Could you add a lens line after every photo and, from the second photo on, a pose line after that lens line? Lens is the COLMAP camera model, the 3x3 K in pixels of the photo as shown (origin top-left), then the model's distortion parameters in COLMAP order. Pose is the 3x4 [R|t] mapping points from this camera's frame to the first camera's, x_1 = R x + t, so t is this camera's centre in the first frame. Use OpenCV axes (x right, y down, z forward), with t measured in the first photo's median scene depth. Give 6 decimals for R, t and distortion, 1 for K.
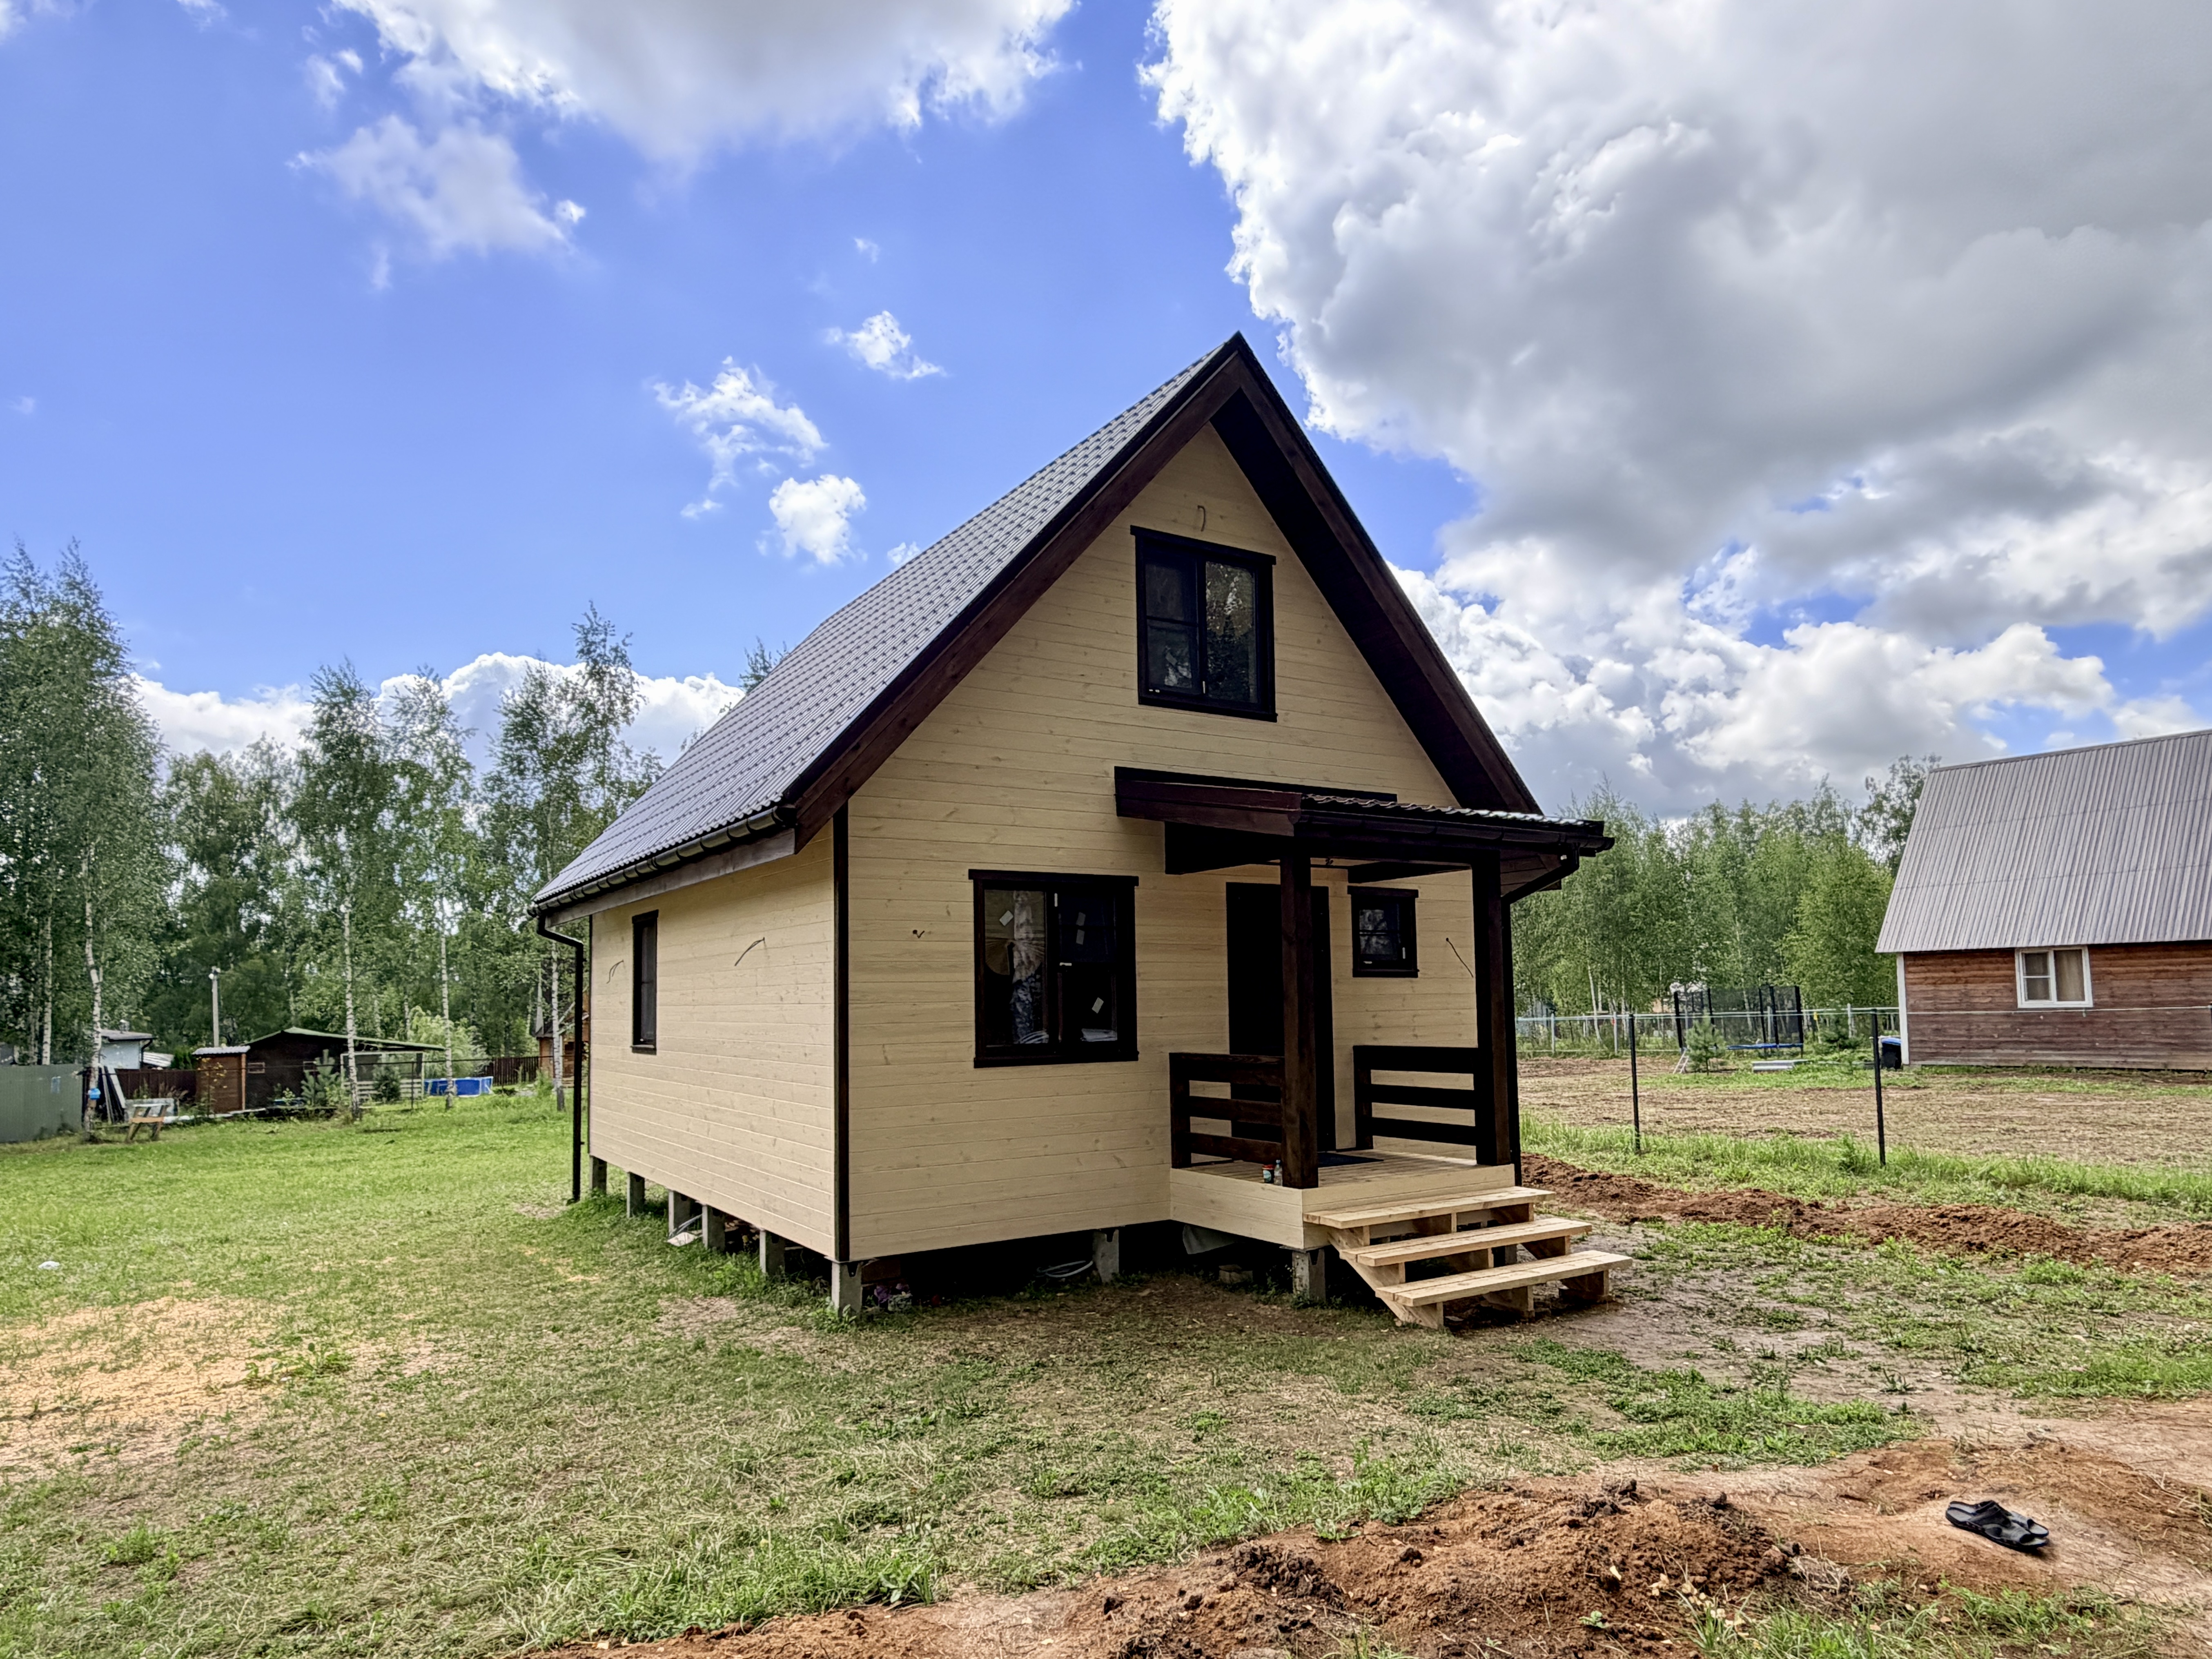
lens RADIAL K [[1299.0, 0, 1116.9], [0, 1299.0, 924.1], [0, 0, 1]] dist [-0.000911, 0.000690]
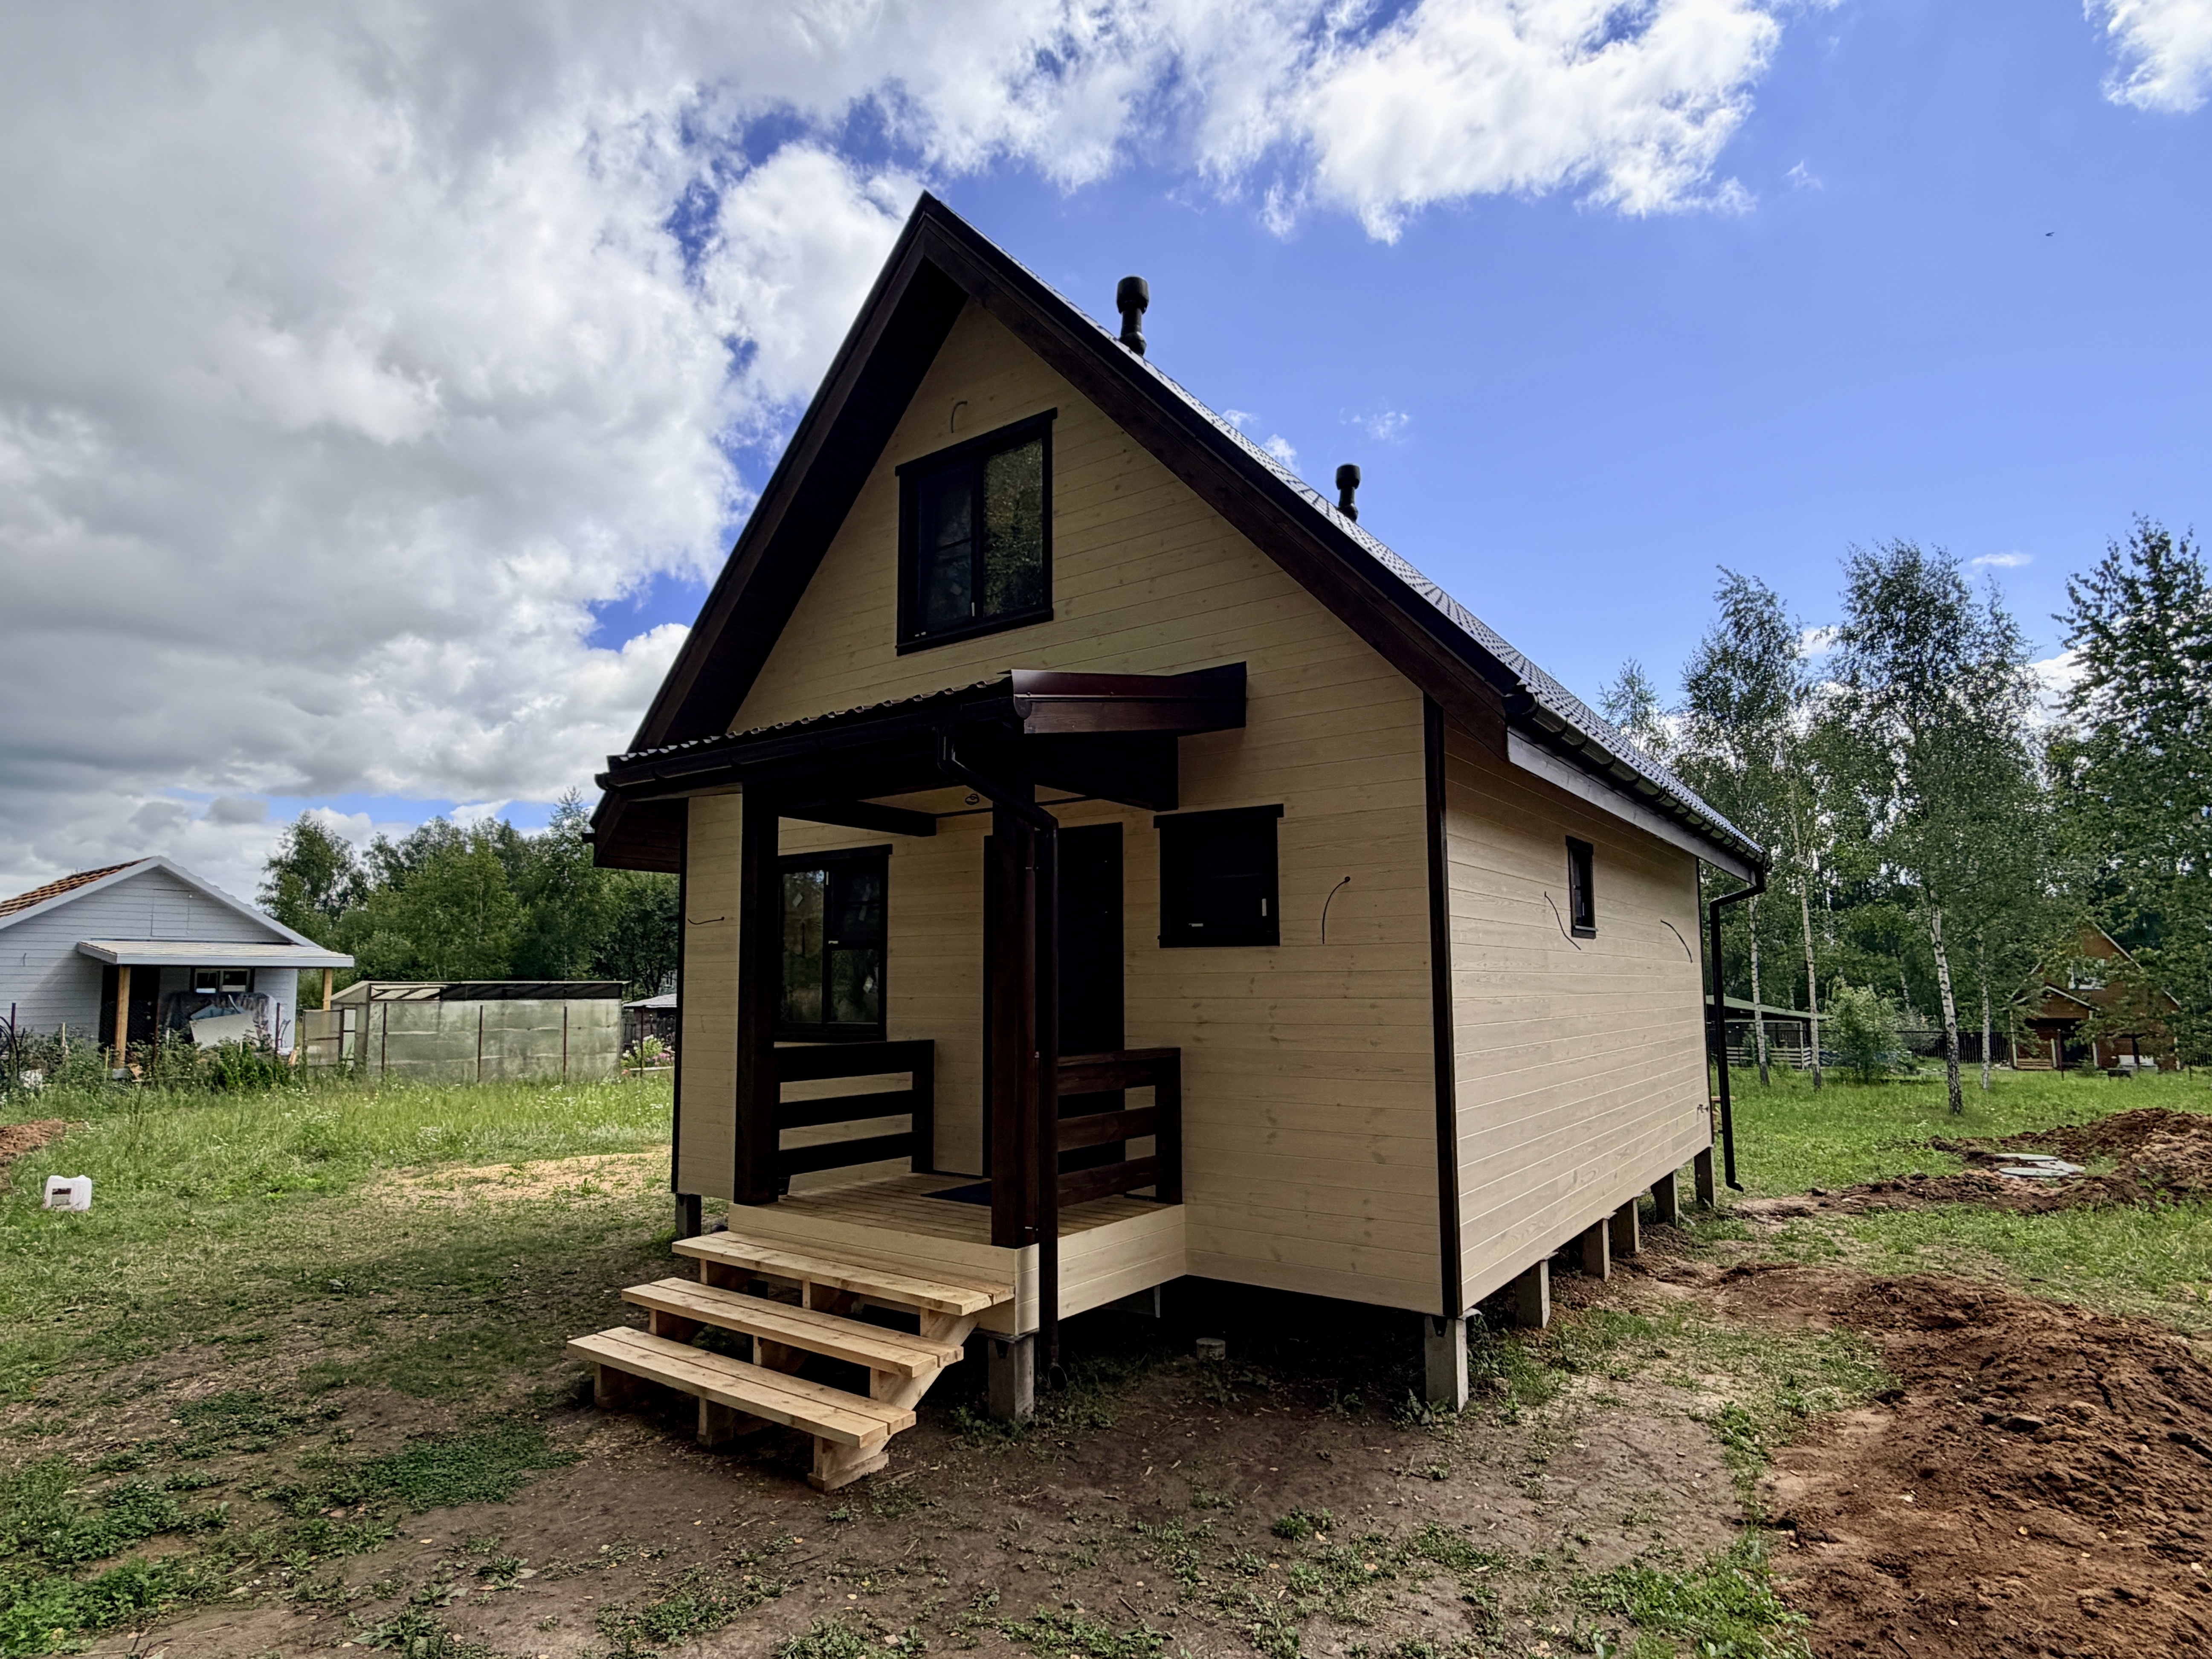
lens RADIAL K [[1205.6, 0, 1098.7], [0, 1205.6, 878.6], [0, 0, 1]] dist [-0.001681, -0.001034]
pose [[0.355660, -0.071967, -0.931840, 0.897258], [0.051070, 0.997038, -0.057510, 0.046013], [0.933219, -0.027135, 0.358282, 0.870206]]
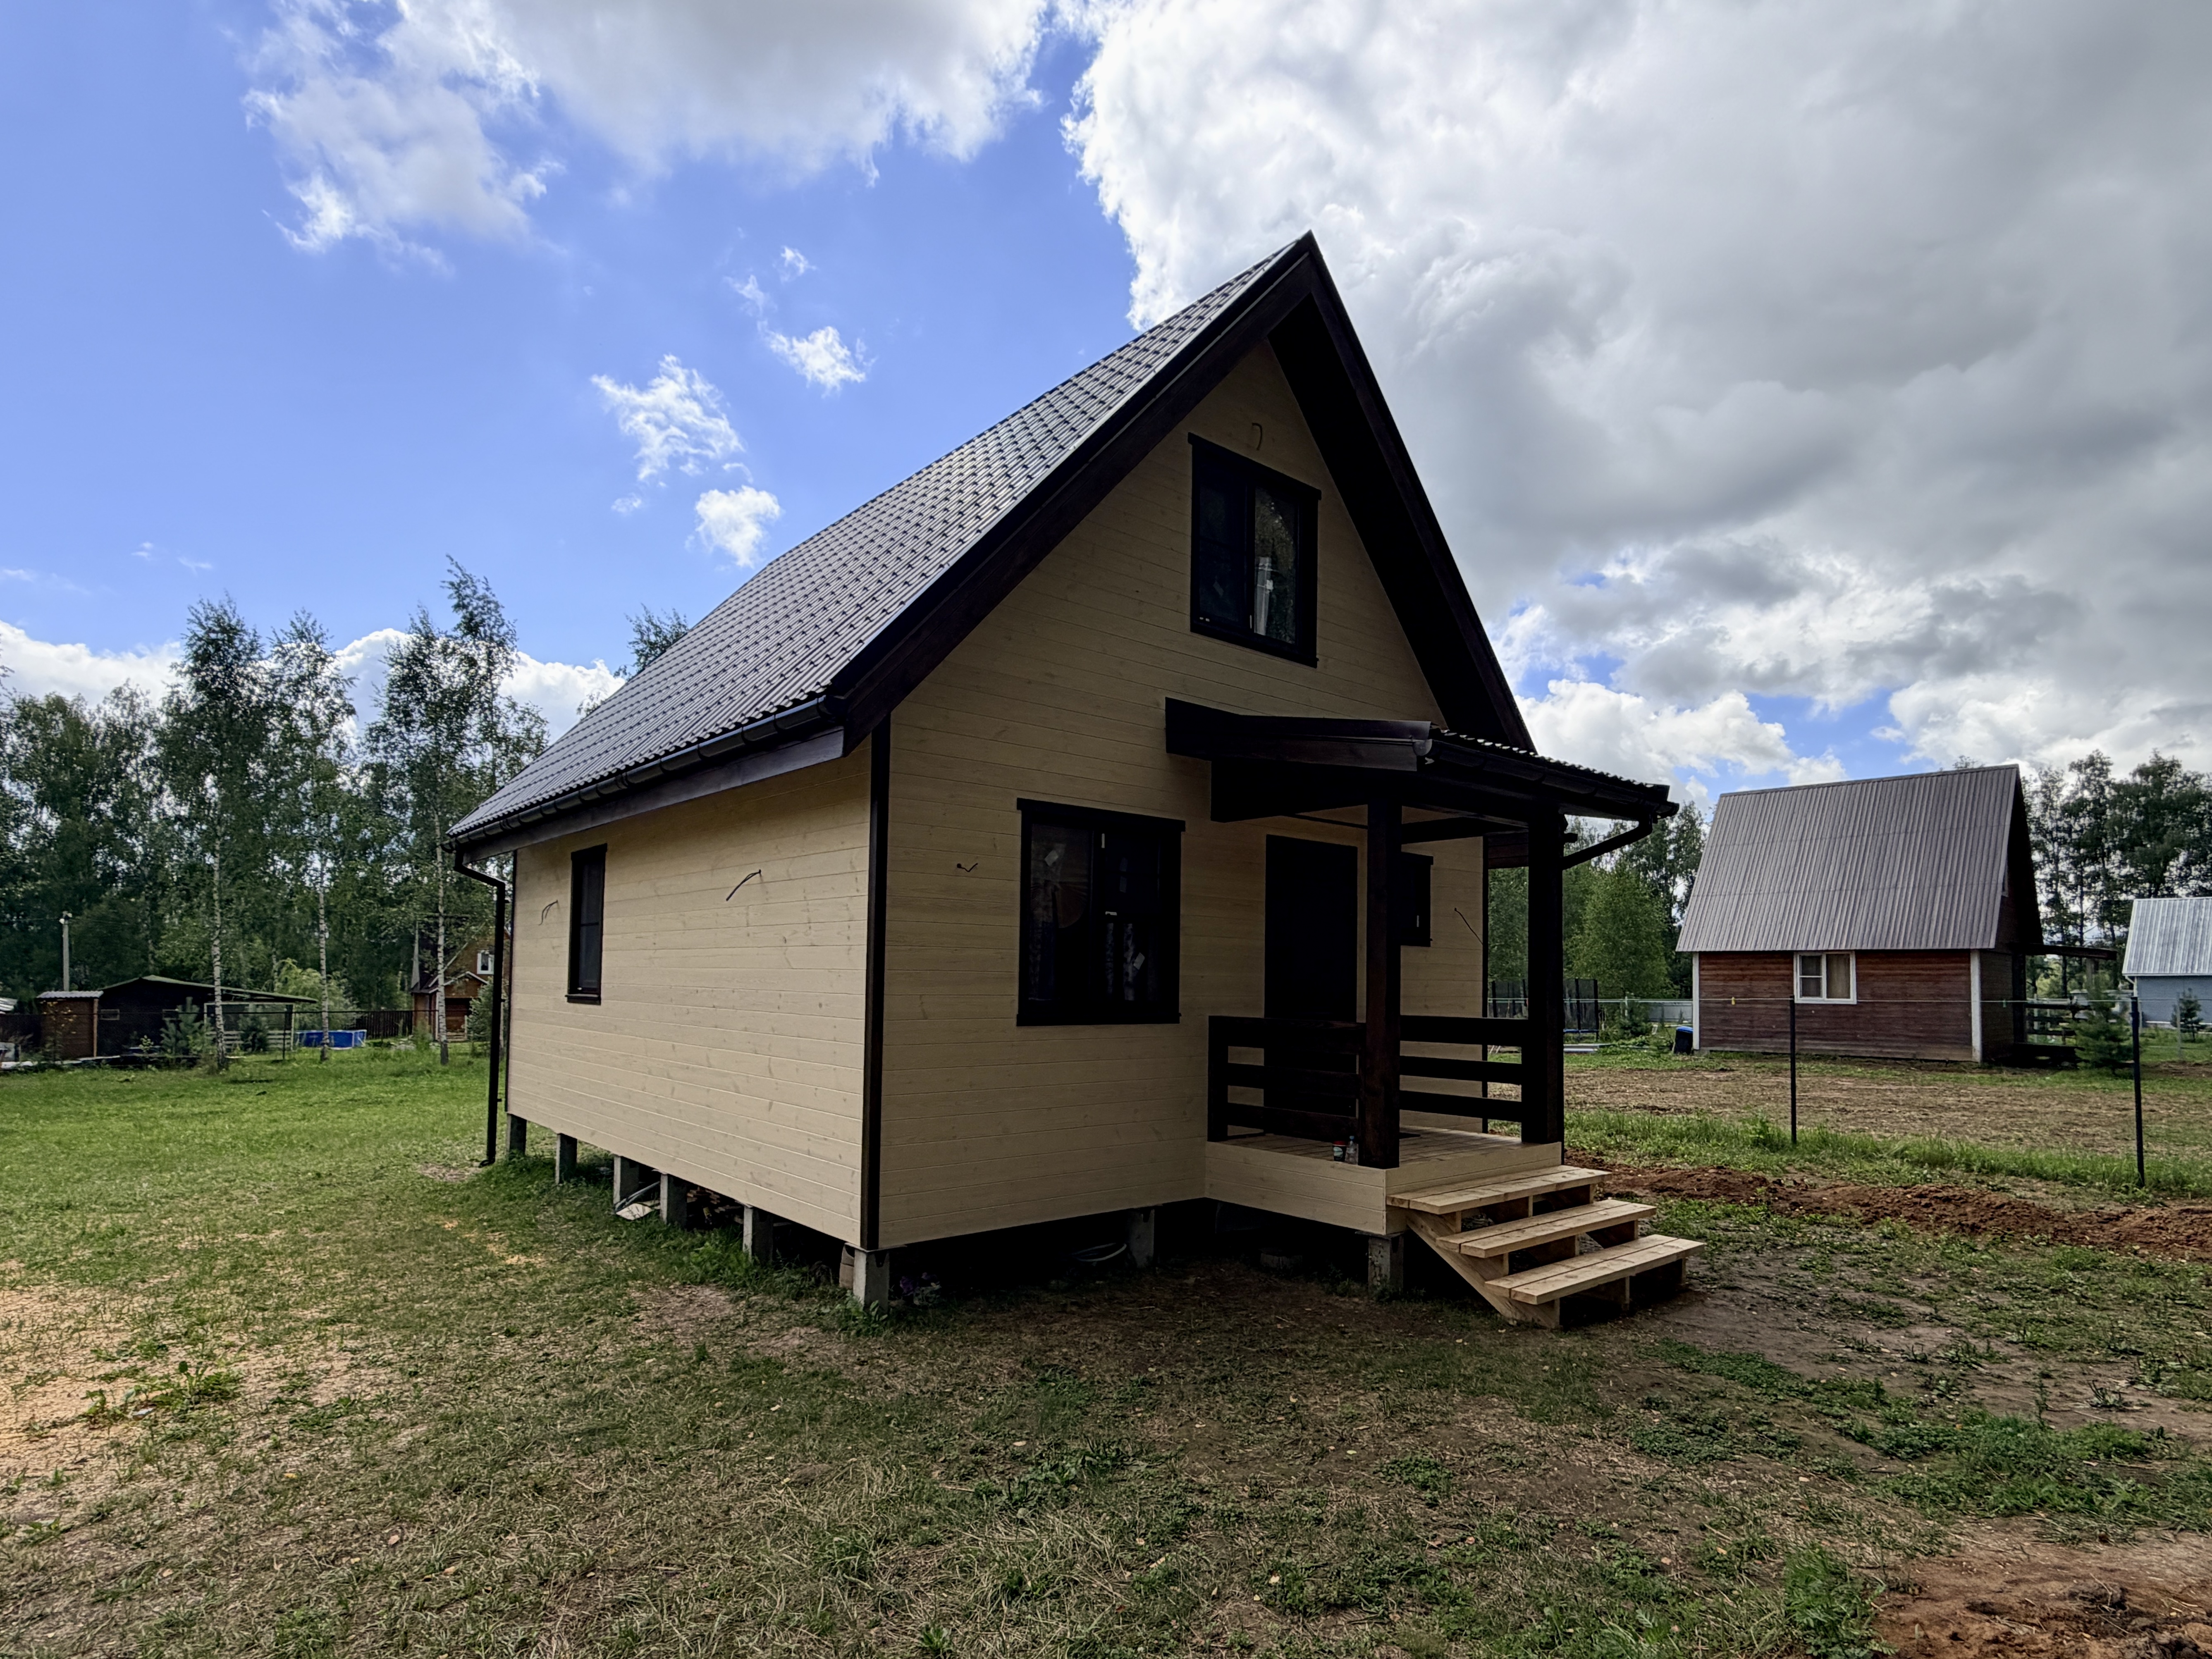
lens RADIAL K [[1143.3, 0, 1102.1], [0, 1143.3, 940.5], [0, 0, 1]] dist [0.000835, -0.001369]
pose [[0.991102, 0.035525, 0.128275, -0.147500], [-0.038579, 0.999026, 0.021399, 0.033119], [-0.127390, -0.026157, 0.991508, 0.222728]]
